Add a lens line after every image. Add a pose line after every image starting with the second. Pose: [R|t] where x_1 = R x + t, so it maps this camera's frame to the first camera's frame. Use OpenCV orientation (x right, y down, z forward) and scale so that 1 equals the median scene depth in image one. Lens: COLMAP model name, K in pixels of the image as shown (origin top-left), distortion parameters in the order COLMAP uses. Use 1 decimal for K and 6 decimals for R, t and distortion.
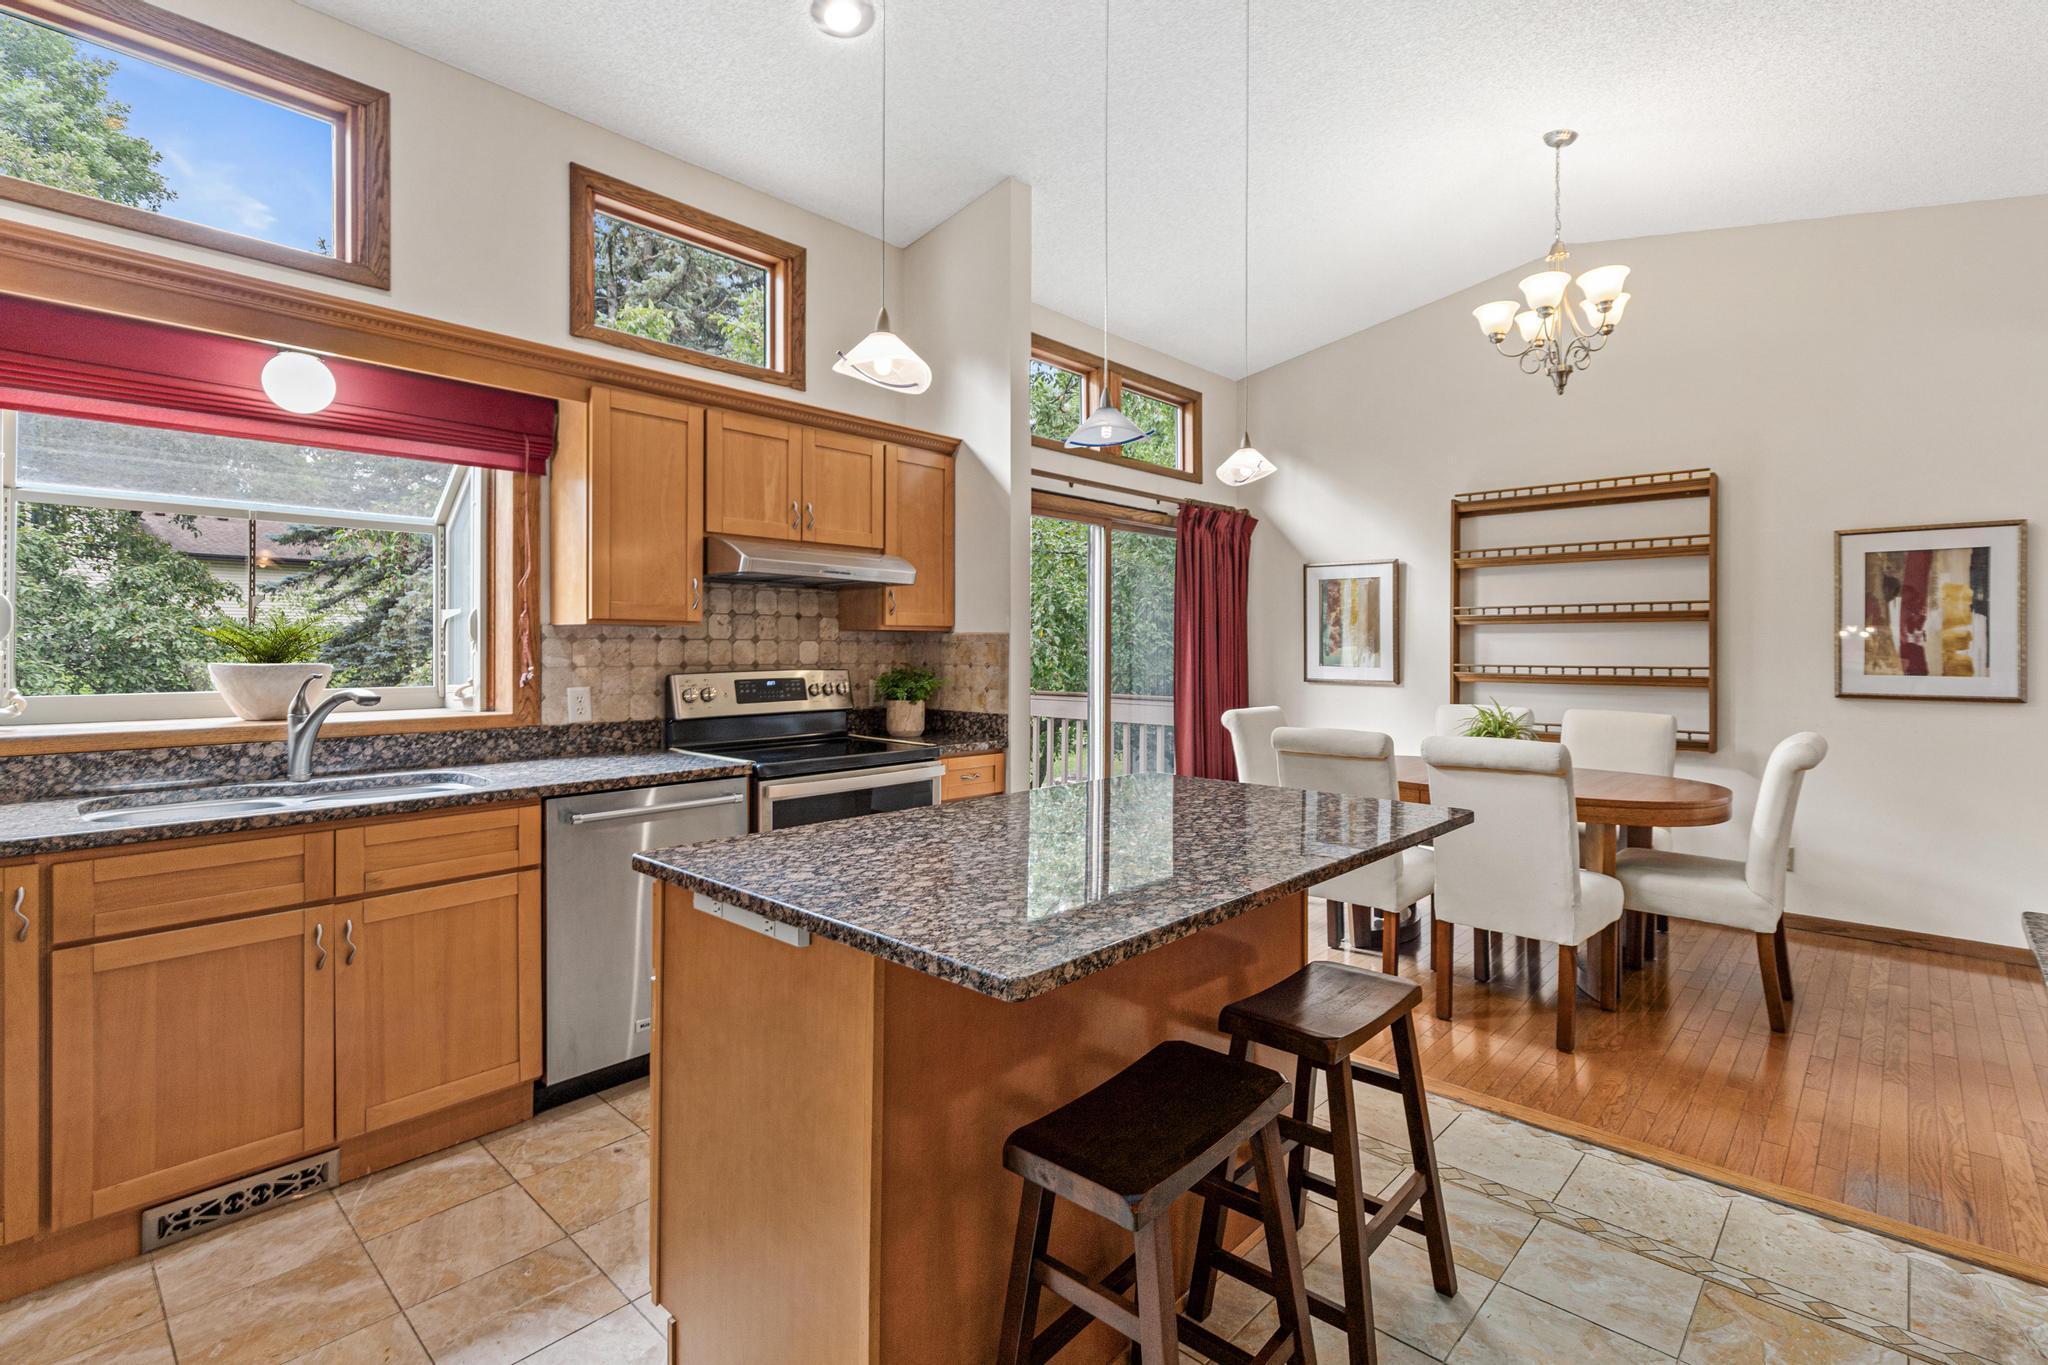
lens RADIAL K [[950.6, 0, 1076.0], [0, 950.6, 643.2], [0, 0, 1]] dist [0.013379, 0.000452]
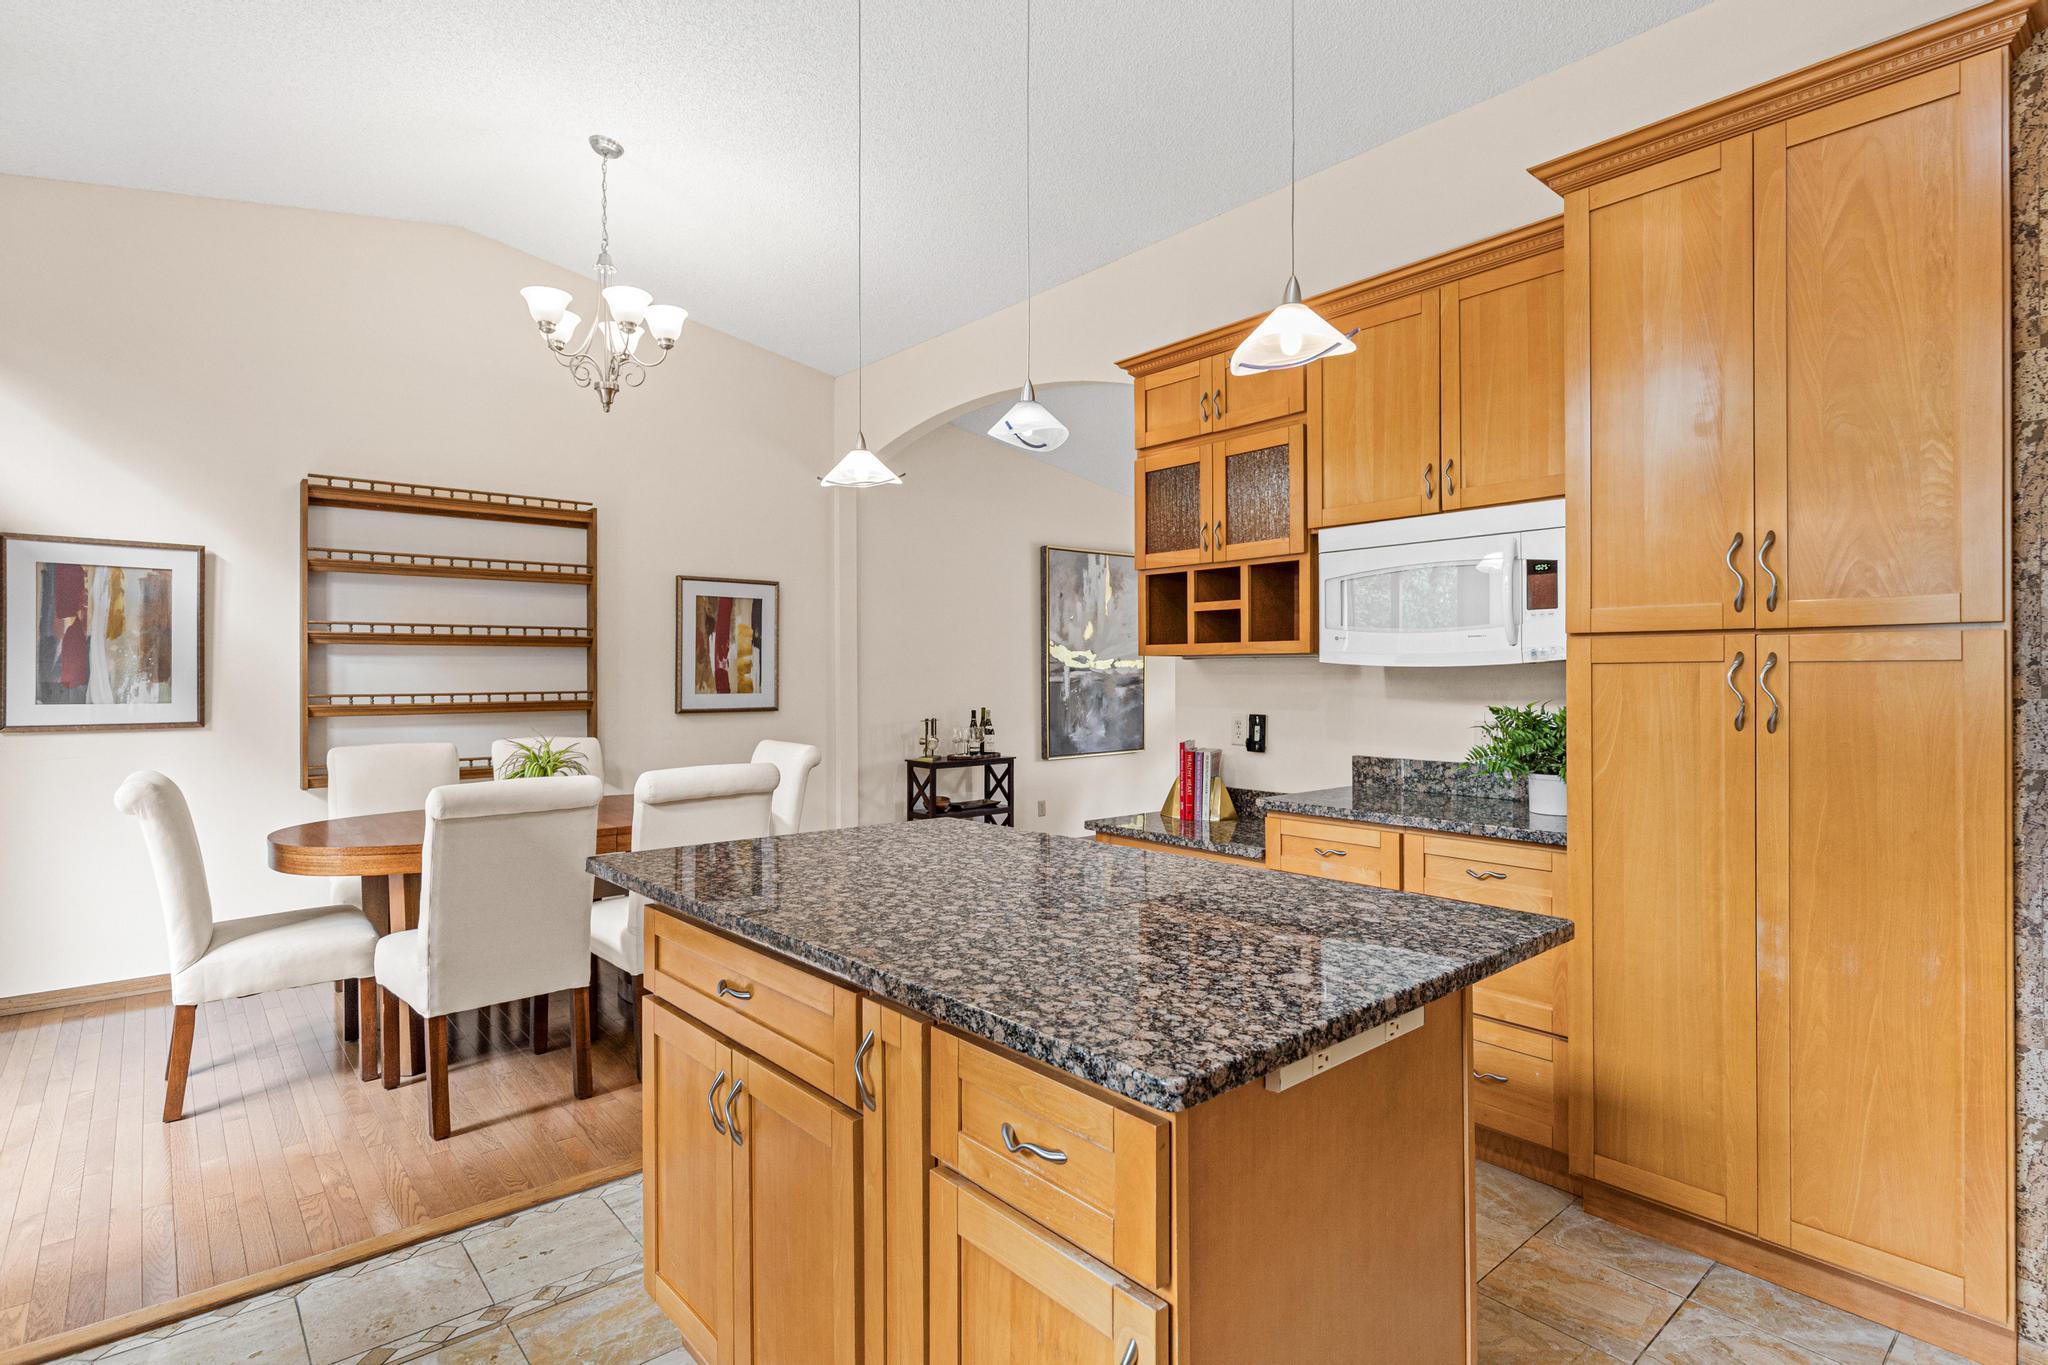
lens RADIAL K [[1028.4, 0, 1020.5], [0, 1028.4, 679.8], [0, 0, 1]] dist [-0.000711, -0.000205]
pose [[0.140197, -0.008439, 0.990088, -0.476560], [-0.001026, 0.999962, 0.008668, 0.002964], [-0.990123, -0.002231, 0.140183, 0.442022]]
